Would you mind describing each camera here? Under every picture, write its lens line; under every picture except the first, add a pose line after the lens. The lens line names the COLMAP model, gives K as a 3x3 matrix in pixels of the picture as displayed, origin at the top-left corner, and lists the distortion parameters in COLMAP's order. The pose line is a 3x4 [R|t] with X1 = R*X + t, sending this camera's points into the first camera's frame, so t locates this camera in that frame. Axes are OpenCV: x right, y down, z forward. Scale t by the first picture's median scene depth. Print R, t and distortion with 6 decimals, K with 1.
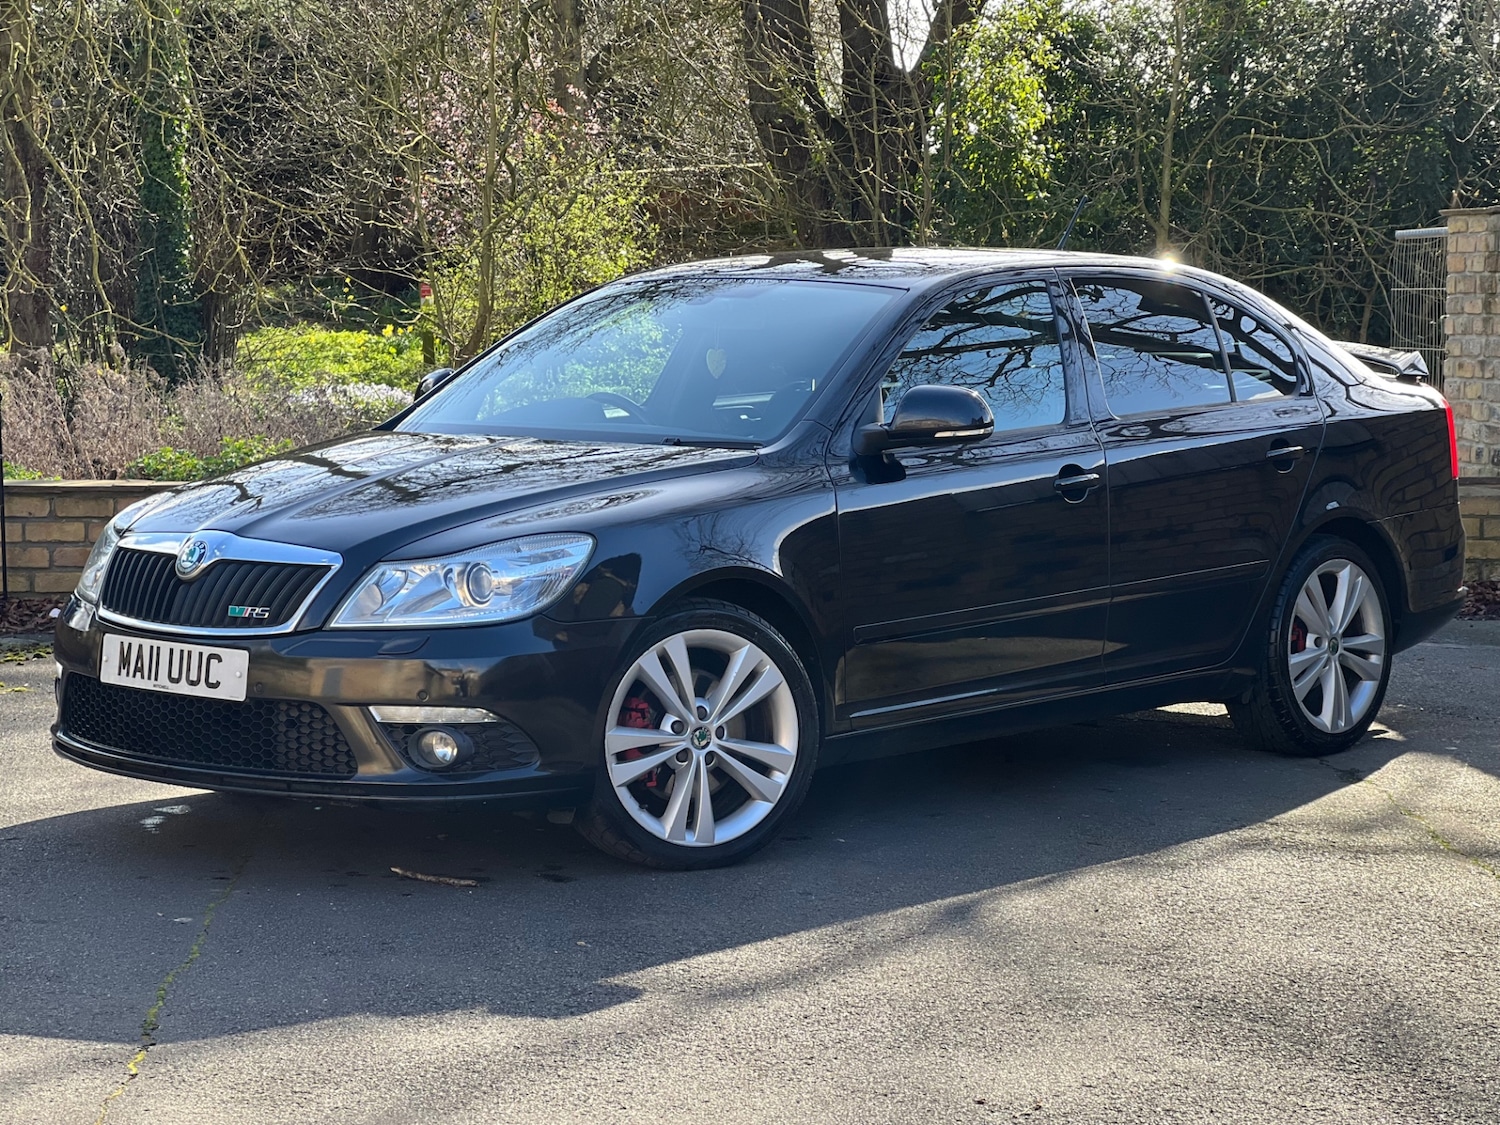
lens RADIAL K [[3370.7, 0, 731.4], [0, 3370.7, 555.4], [0, 0, 1]] dist [0.038112, 2.564907]
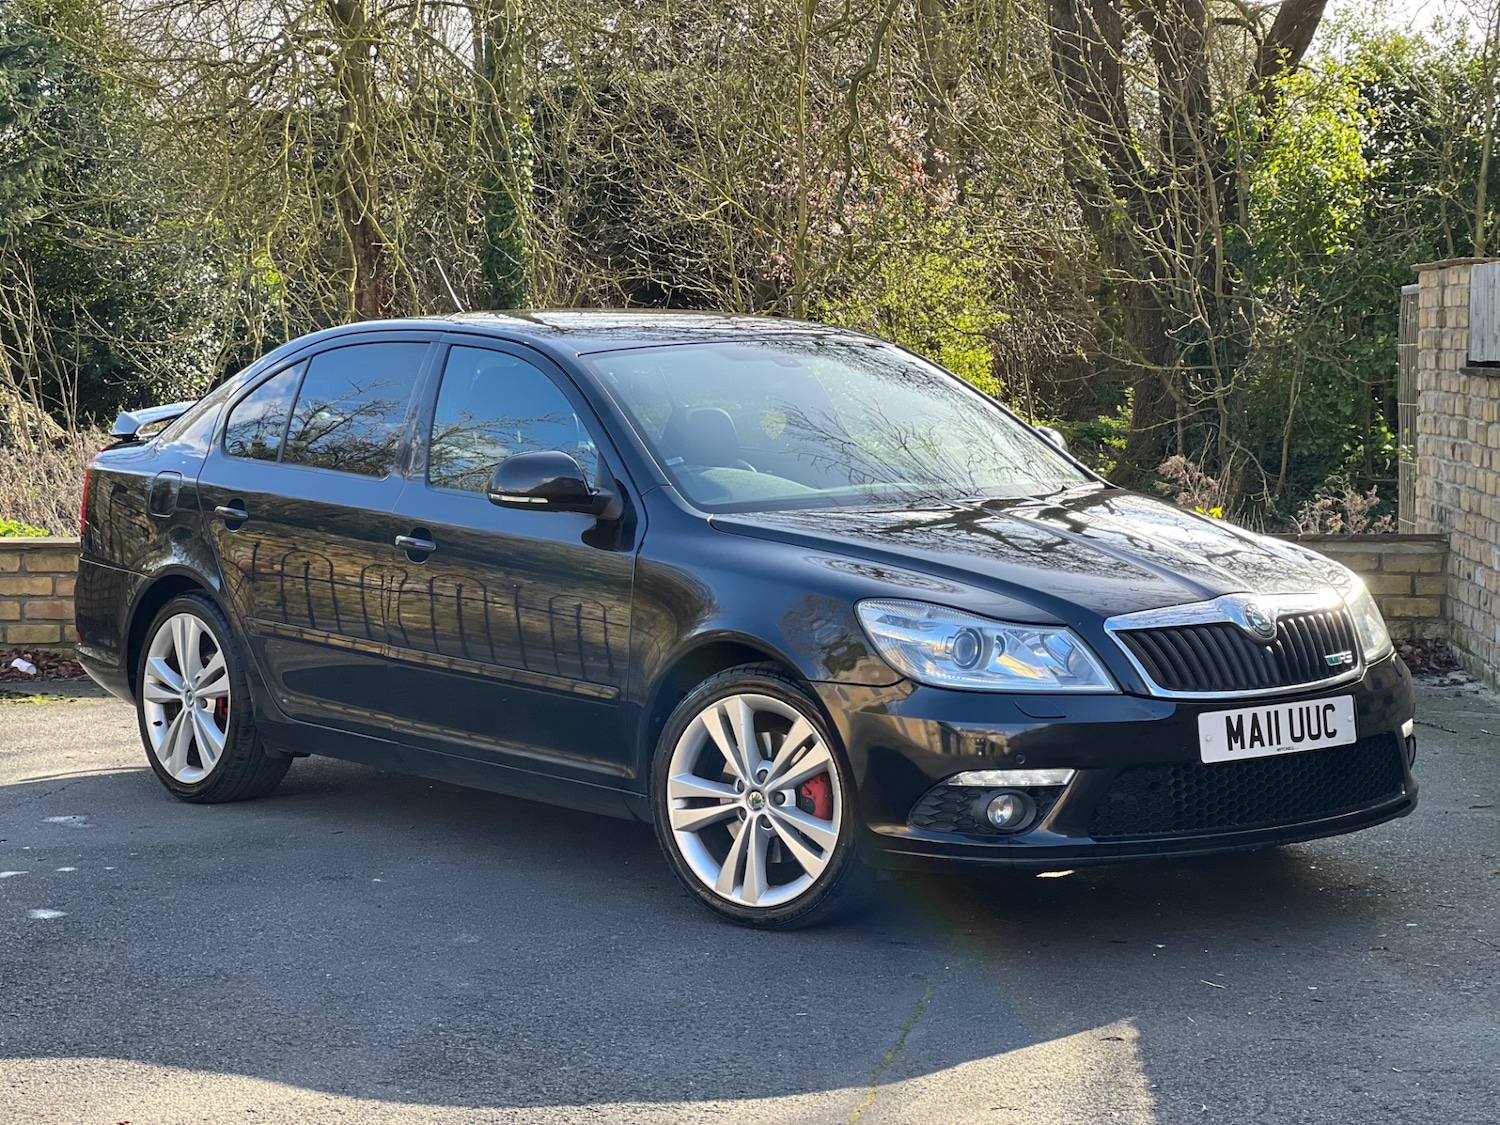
lens RADIAL K [[3358.5, 0, 749.6], [0, 3358.5, 559.8], [0, 0, 1]] dist [0.150933, 1.030628]
pose [[0.987686, 0.000785, -0.156450, 0.321987], [-0.003366, 0.999863, -0.016235, 0.002063], [0.156416, 0.016562, 0.987552, -0.010927]]
